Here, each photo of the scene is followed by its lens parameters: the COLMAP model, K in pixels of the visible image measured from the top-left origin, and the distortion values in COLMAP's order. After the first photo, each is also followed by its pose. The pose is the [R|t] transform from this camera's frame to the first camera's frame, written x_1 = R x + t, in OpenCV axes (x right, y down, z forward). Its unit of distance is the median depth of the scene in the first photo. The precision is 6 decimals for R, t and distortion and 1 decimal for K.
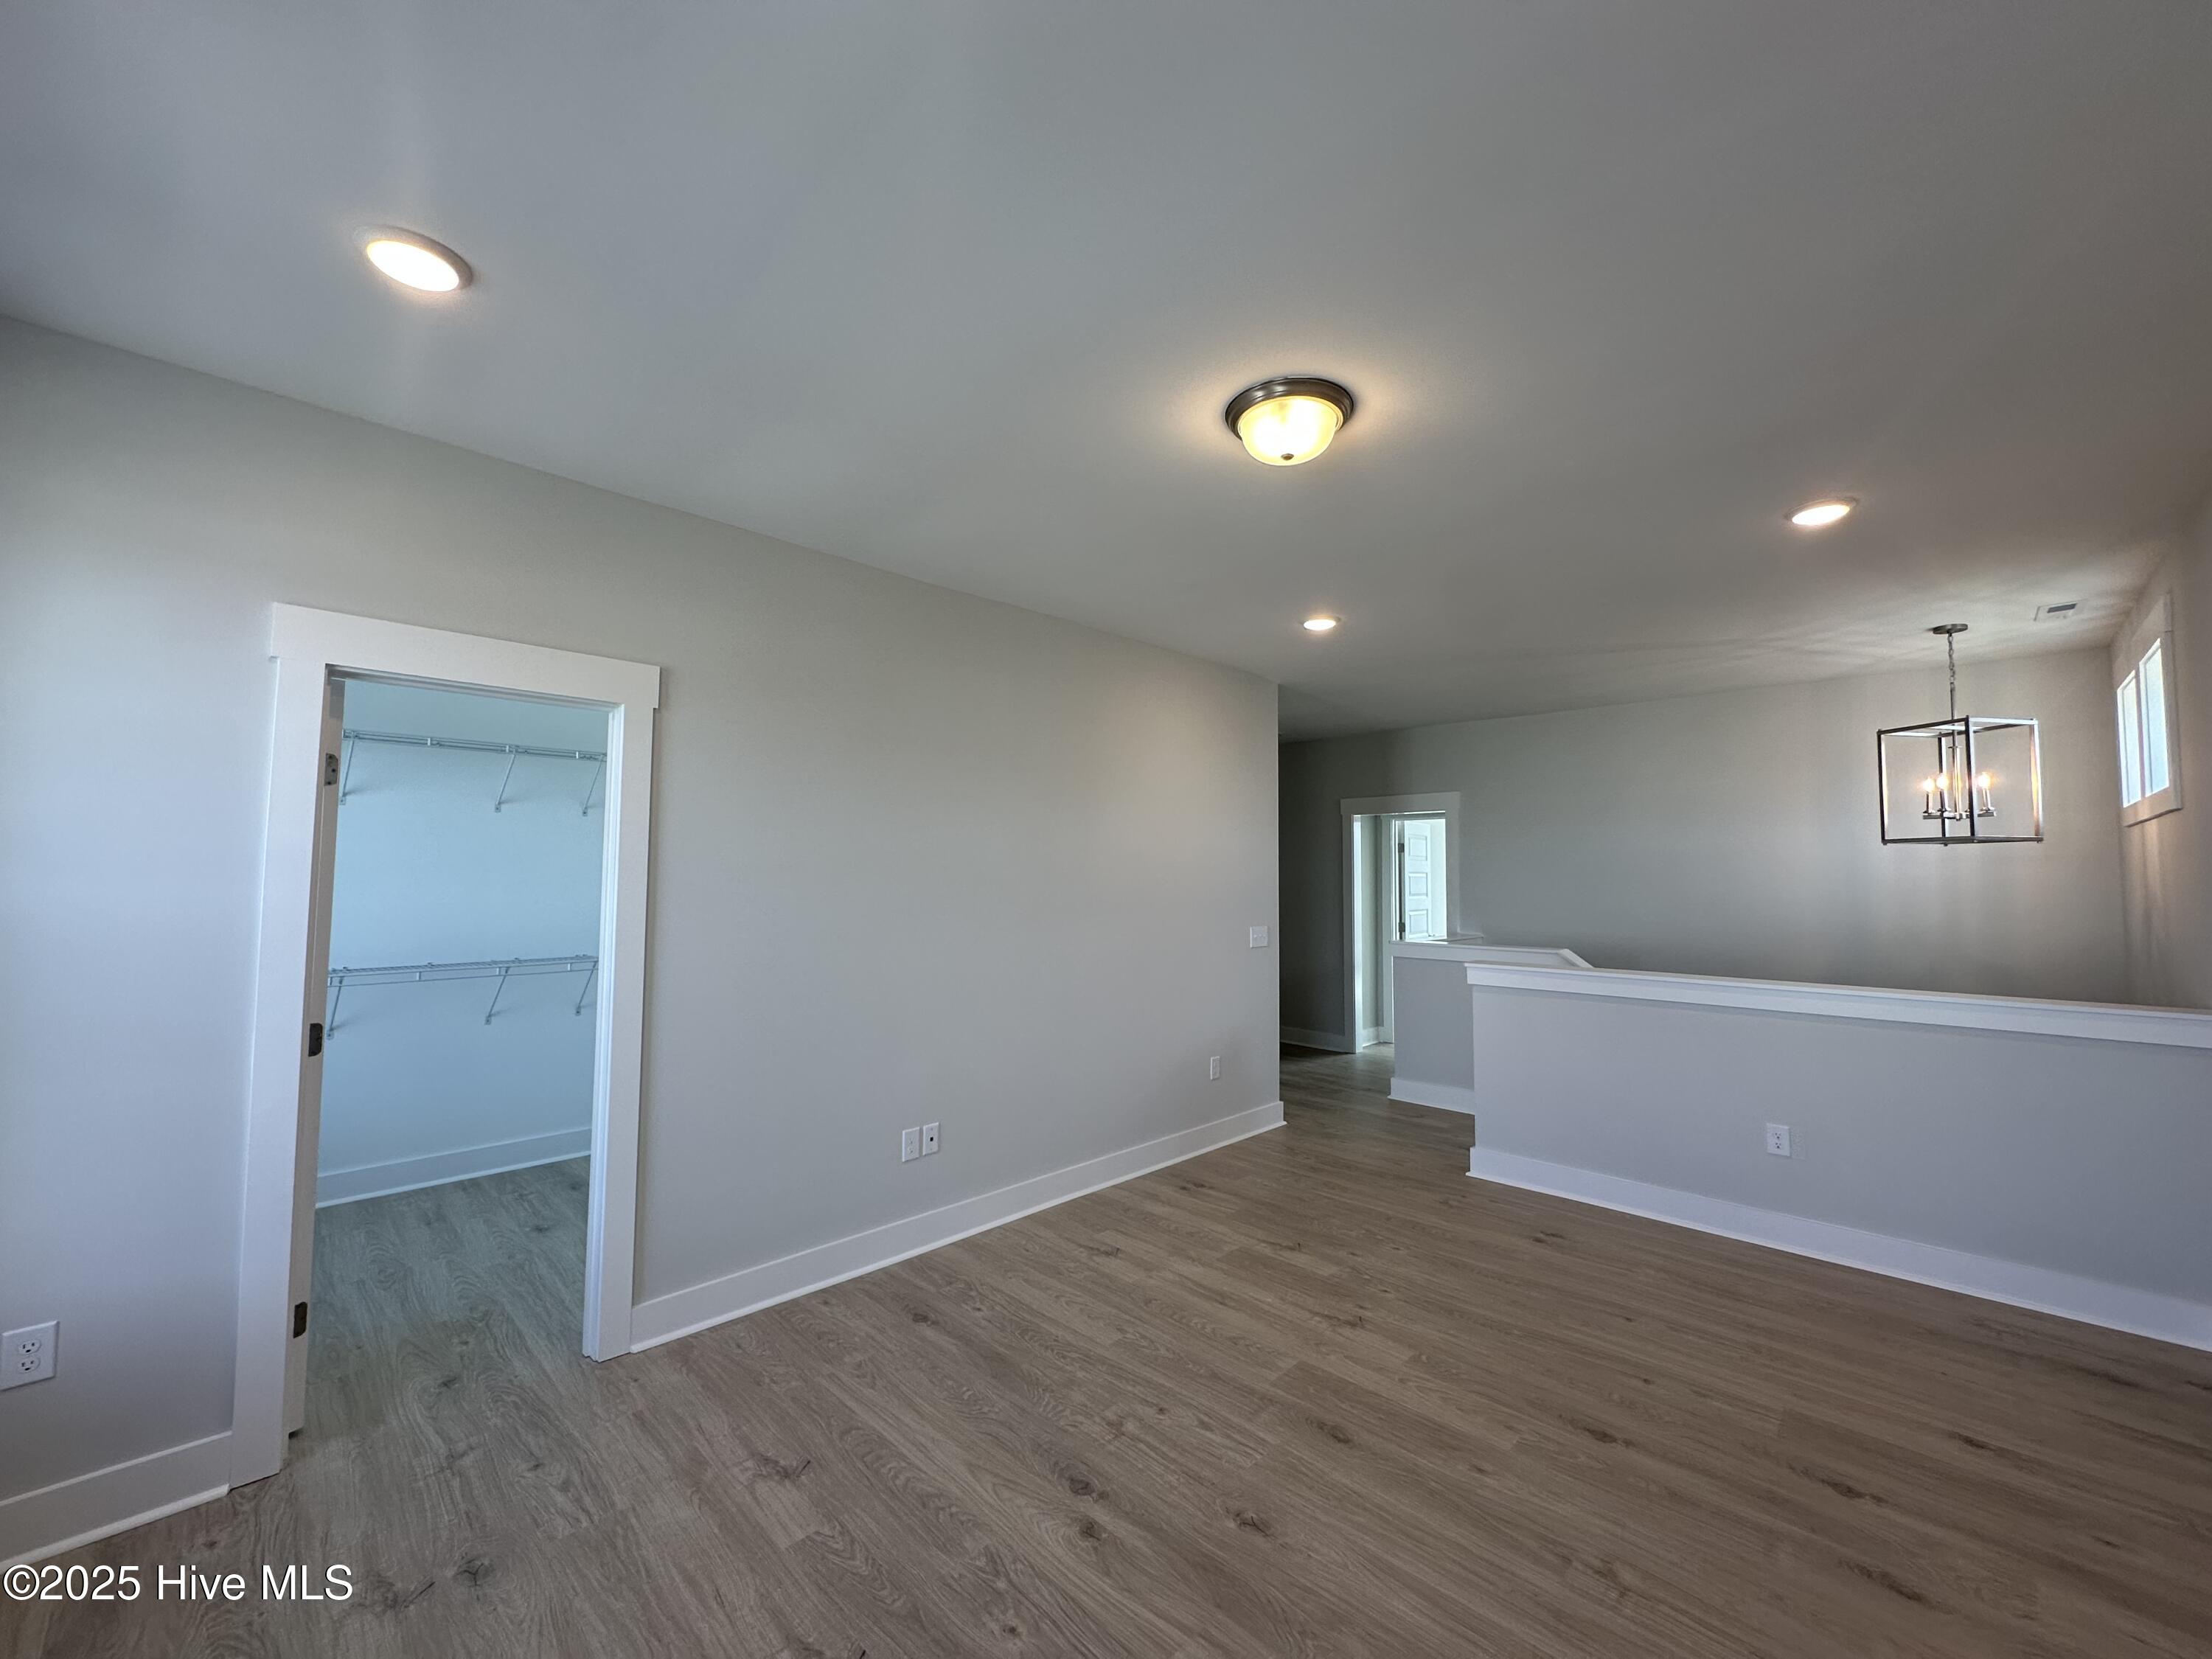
lens RADIAL K [[878.7, 0, 1113.1], [0, 878.7, 823.0], [0, 0, 1]] dist [0.000625, 0.000148]
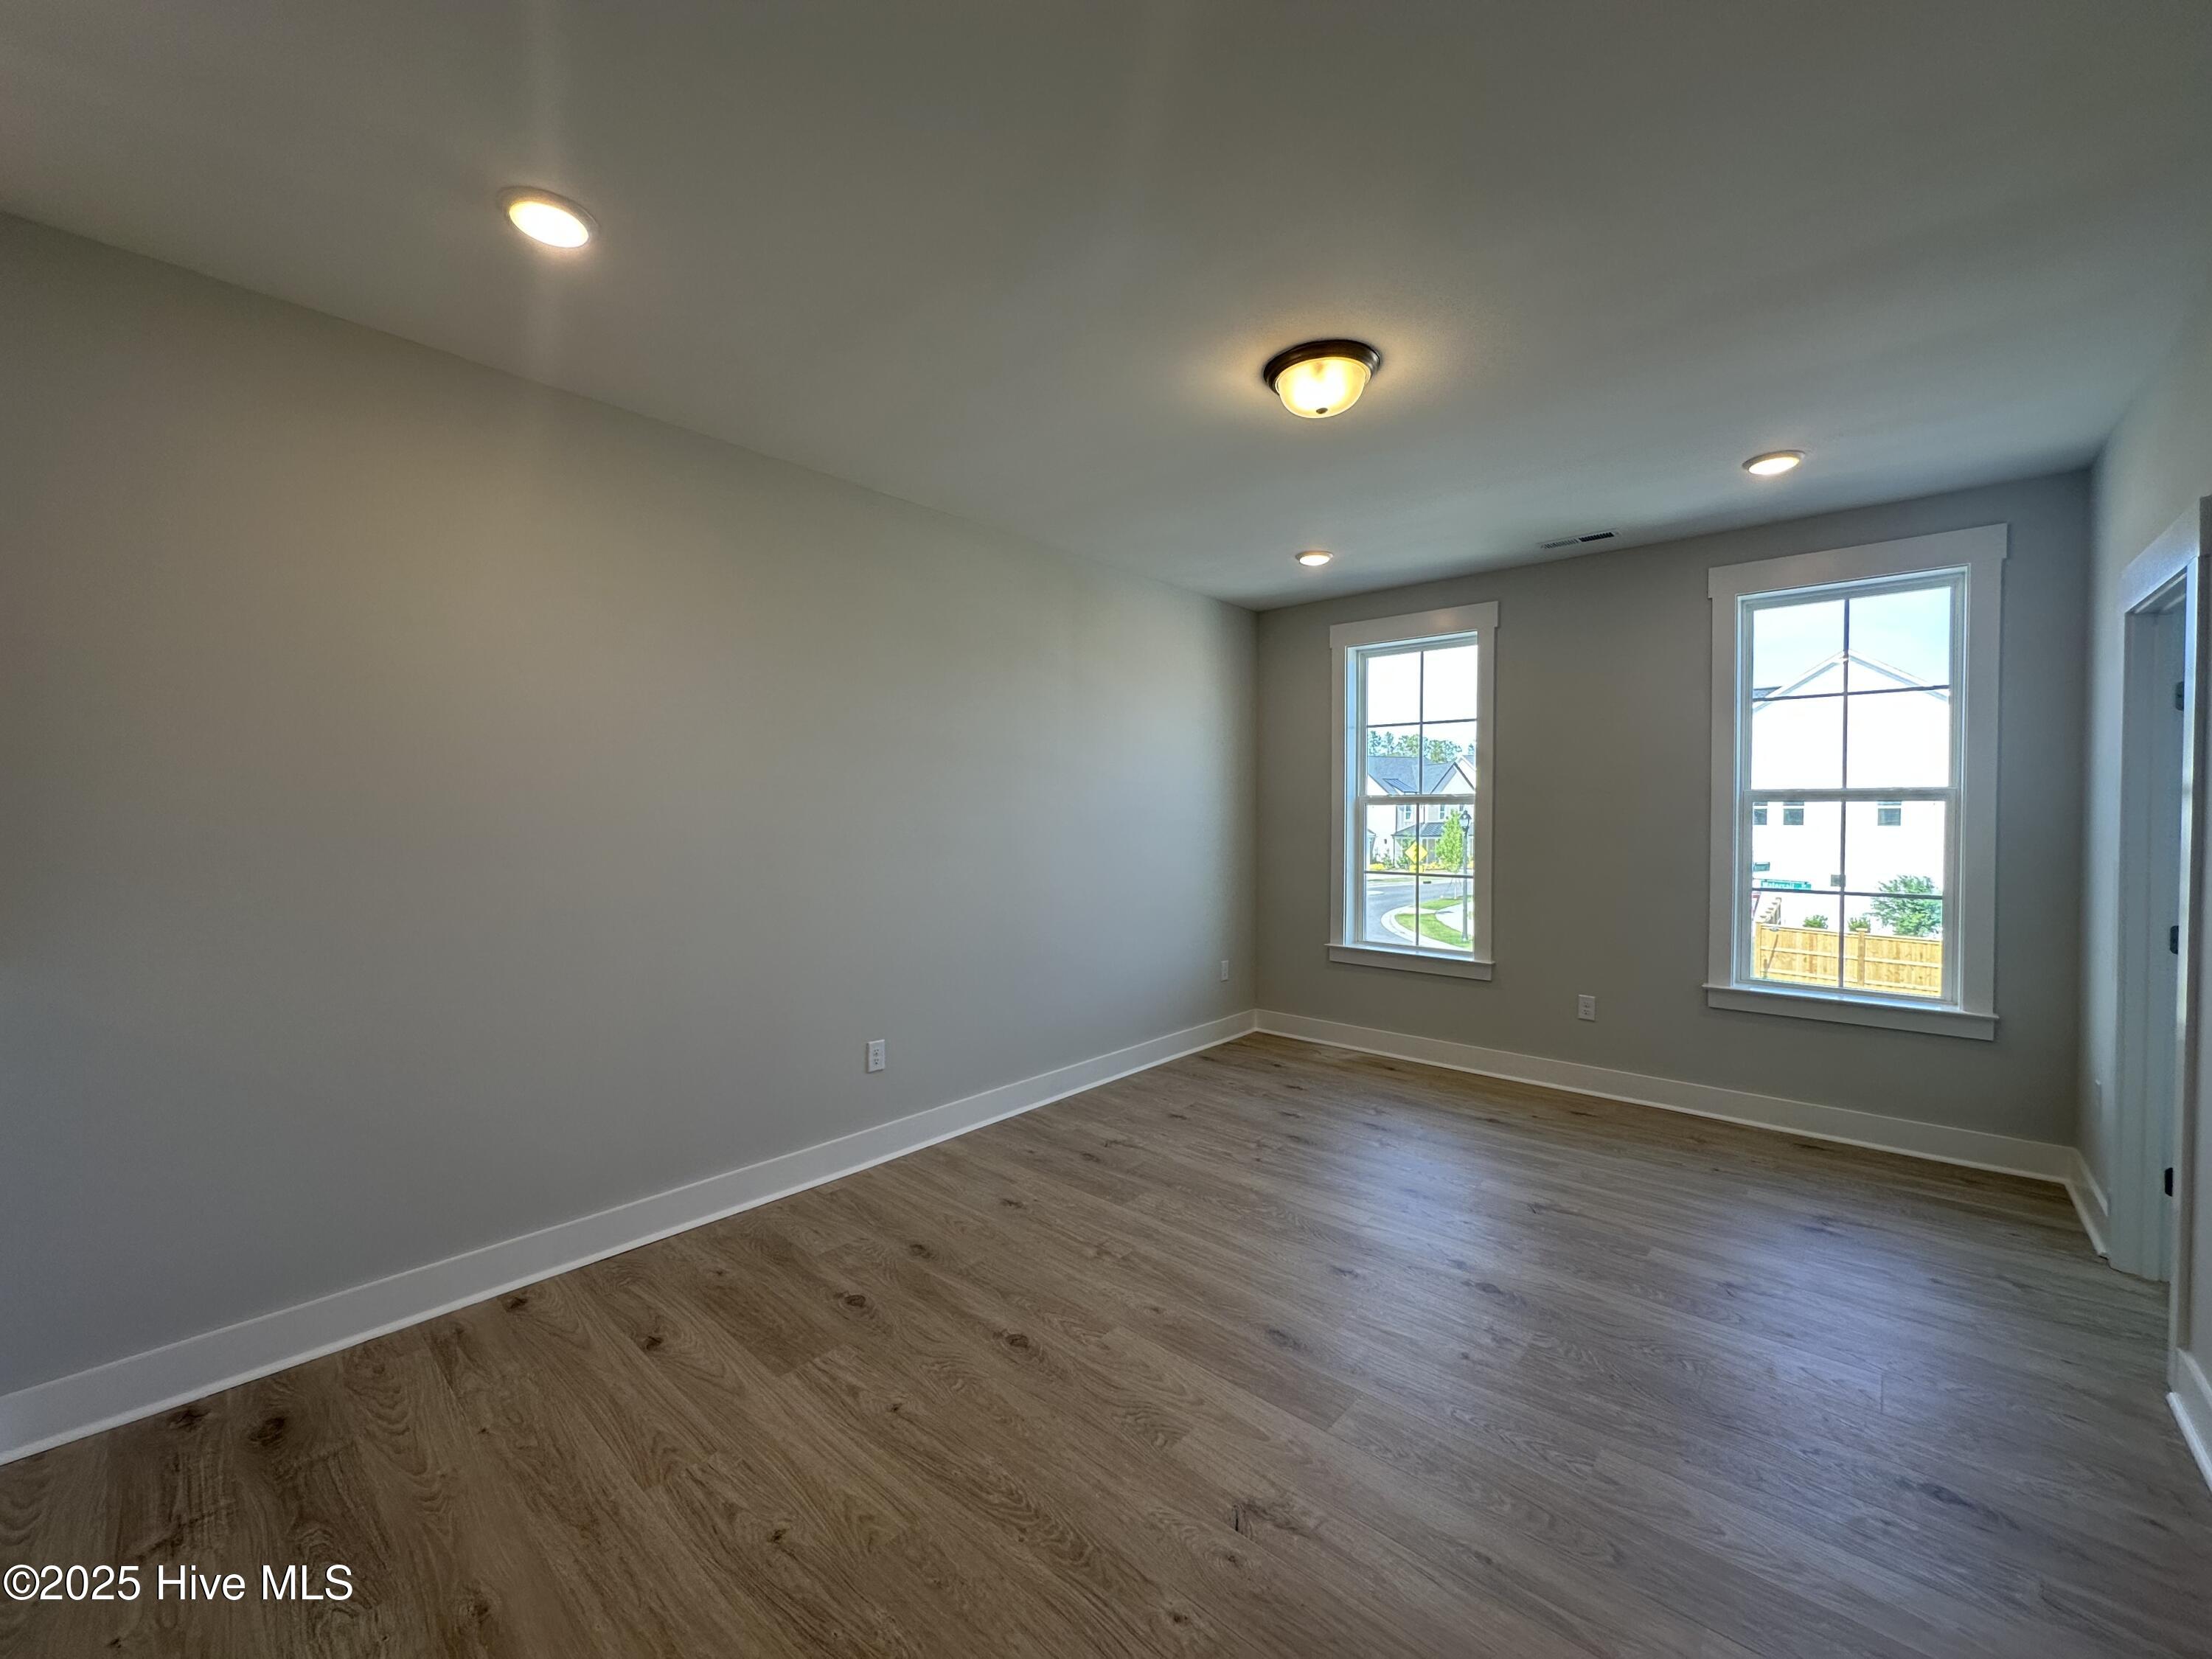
lens RADIAL K [[878.7, 0, 1113.1], [0, 878.7, 823.0], [0, 0, 1]] dist [0.000625, 0.000148]
pose [[-0.998654, -0.008268, -0.051206, 0.519827], [-0.006117, 0.999098, -0.042010, 0.155400], [0.051508, -0.041640, -0.997804, 2.088156]]
